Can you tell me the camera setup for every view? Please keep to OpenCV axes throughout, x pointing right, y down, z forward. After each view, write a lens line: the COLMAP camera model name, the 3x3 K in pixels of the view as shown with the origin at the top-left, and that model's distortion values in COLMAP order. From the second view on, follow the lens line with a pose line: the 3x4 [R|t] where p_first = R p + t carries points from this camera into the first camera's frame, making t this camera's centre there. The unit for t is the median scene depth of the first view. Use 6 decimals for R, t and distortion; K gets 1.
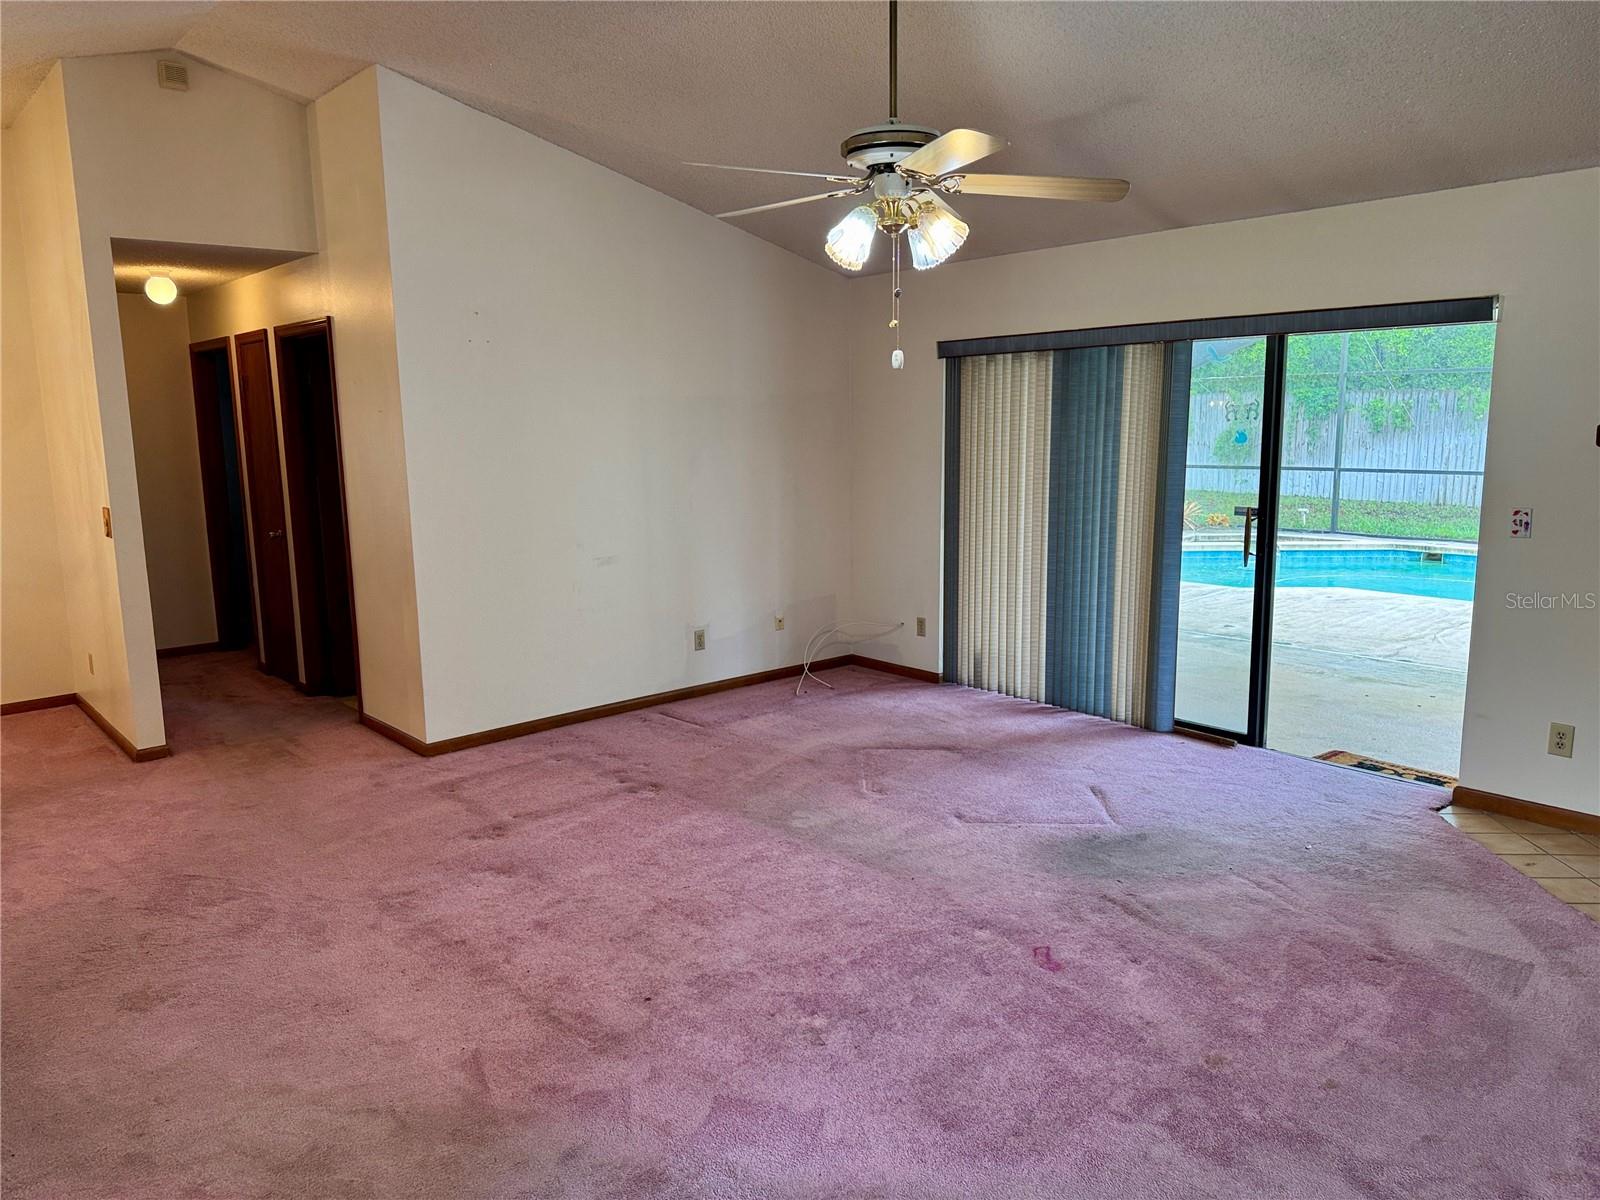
lens RADIAL K [[1124.9, 0, 800.0], [0, 1124.9, 600.0], [0, 0, 1]] dist [0.005719, -0.000185]
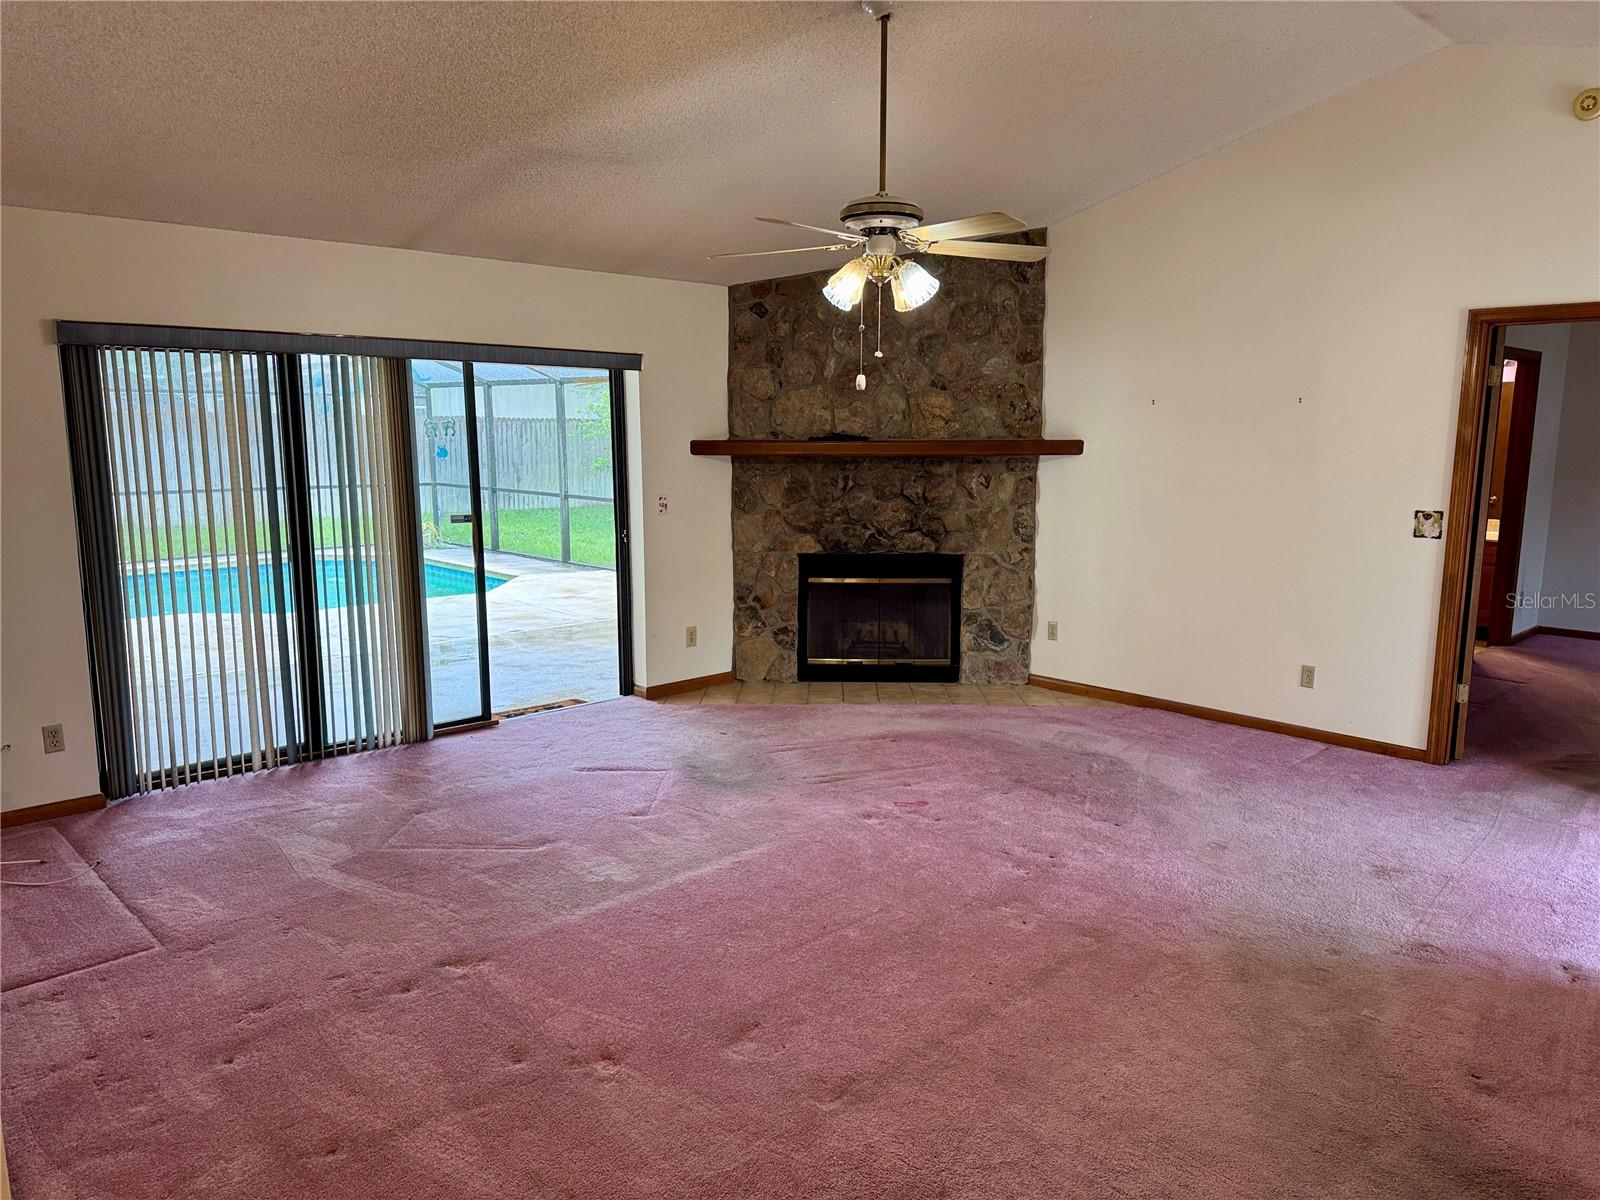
lens RADIAL K [[1124.9, 0, 800.0], [0, 1124.9, 600.0], [0, 0, 1]] dist [0.005719, -0.000185]
pose [[-0.042349, -0.139088, 0.989374, -0.723429], [0.161401, 0.976303, 0.144159, -0.105617], [-0.985980, 0.165791, -0.018896, 0.702093]]
